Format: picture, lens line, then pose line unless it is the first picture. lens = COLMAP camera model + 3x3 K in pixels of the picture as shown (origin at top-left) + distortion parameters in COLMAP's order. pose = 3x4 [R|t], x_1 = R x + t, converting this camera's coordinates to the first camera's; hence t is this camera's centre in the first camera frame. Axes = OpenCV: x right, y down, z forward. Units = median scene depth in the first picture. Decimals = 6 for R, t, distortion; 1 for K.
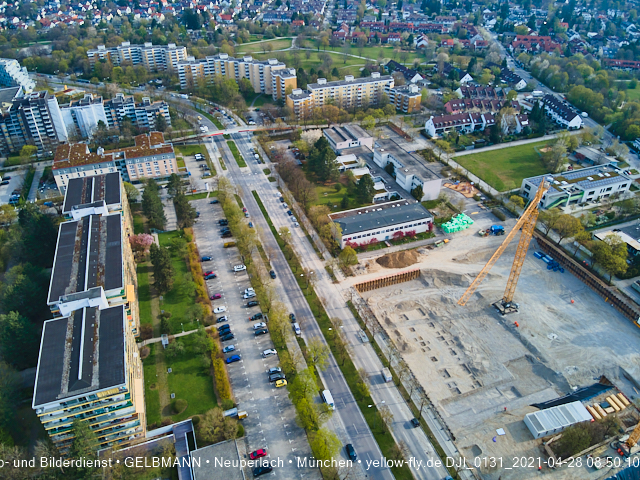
lens RADIAL K [[460.8, 0, 319.1], [0, 460.8, 239.6], [0, 0, 1]] dist [0.123844, -0.229133]
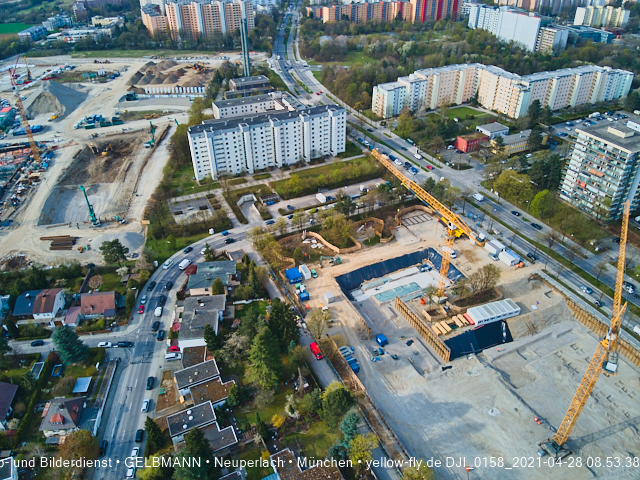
lens RADIAL K [[460.8, 0, 319.1], [0, 460.8, 239.6], [0, 0, 1]] dist [0.123844, -0.229133]
pose [[-0.994946, 0.065064, -0.076474, 0.523483], [-0.047806, 0.362803, 0.930639, -0.417231], [0.088296, 0.929591, -0.357860, 0.601465]]
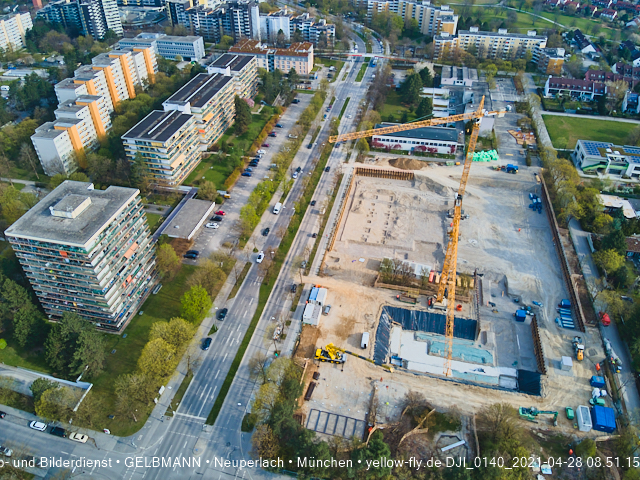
lens RADIAL K [[460.8, 0, 319.1], [0, 460.8, 239.6], [0, 0, 1]] dist [0.123844, -0.229133]
pose [[0.843060, 0.337097, -0.419064, 0.405606], [-0.308407, 0.941367, 0.136797, 0.098134], [0.440607, 0.013914, 0.897592, -0.145277]]
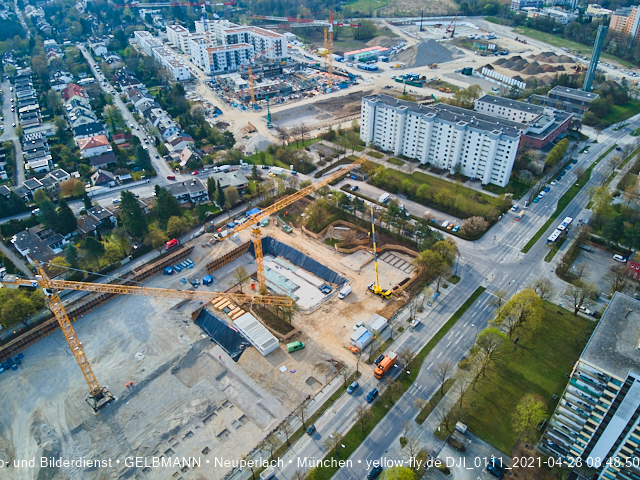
lens RADIAL K [[460.8, 0, 319.1], [0, 460.8, 239.6], [0, 0, 1]] dist [0.123844, -0.229133]
pose [[-0.474936, -0.505338, 0.720465, -0.152005], [0.512012, 0.507181, 0.693261, -0.239423], [-0.715737, 0.698141, 0.017861, 0.336861]]
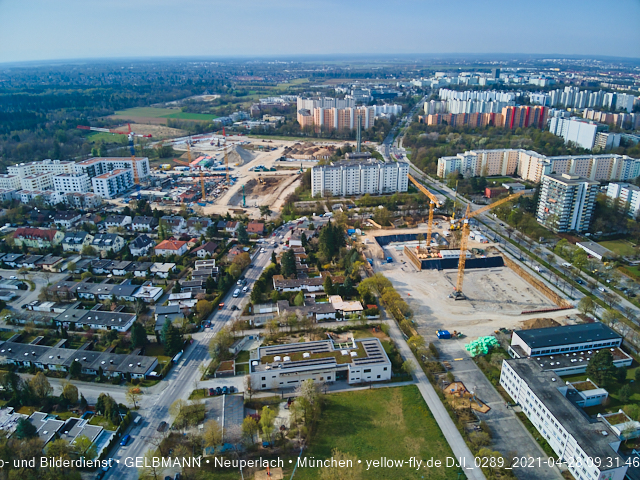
lens RADIAL K [[460.8, 0, 319.1], [0, 460.8, 239.6], [0, 0, 1]] dist [0.123844, -0.229133]
pose [[-0.982813, -0.058378, 0.175132, 0.378798], [0.113159, 0.559044, 0.821380, -0.792280], [-0.145857, 0.827080, -0.542830, 1.117104]]
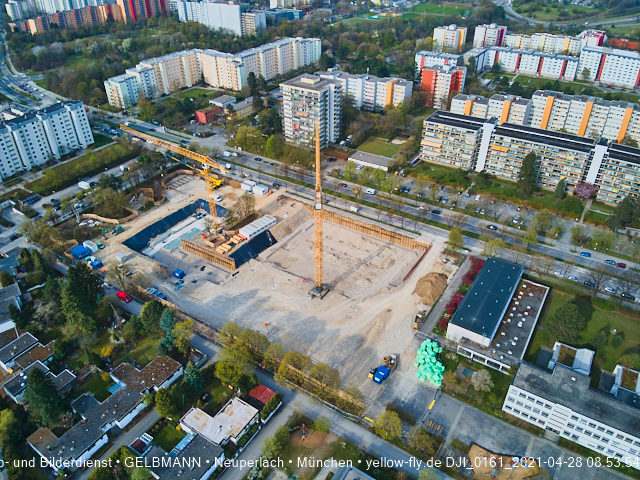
lens RADIAL K [[461.8, 0, 318.6], [0, 461.8, 238.3], [0, 0, 1]] dist [0.118852, -0.220000]
pose [[-0.800047, 0.344249, -0.491343, 0.568248], [-0.333470, 0.425646, 0.841203, -0.515008], [0.498722, 0.836850, -0.225740, 0.739412]]
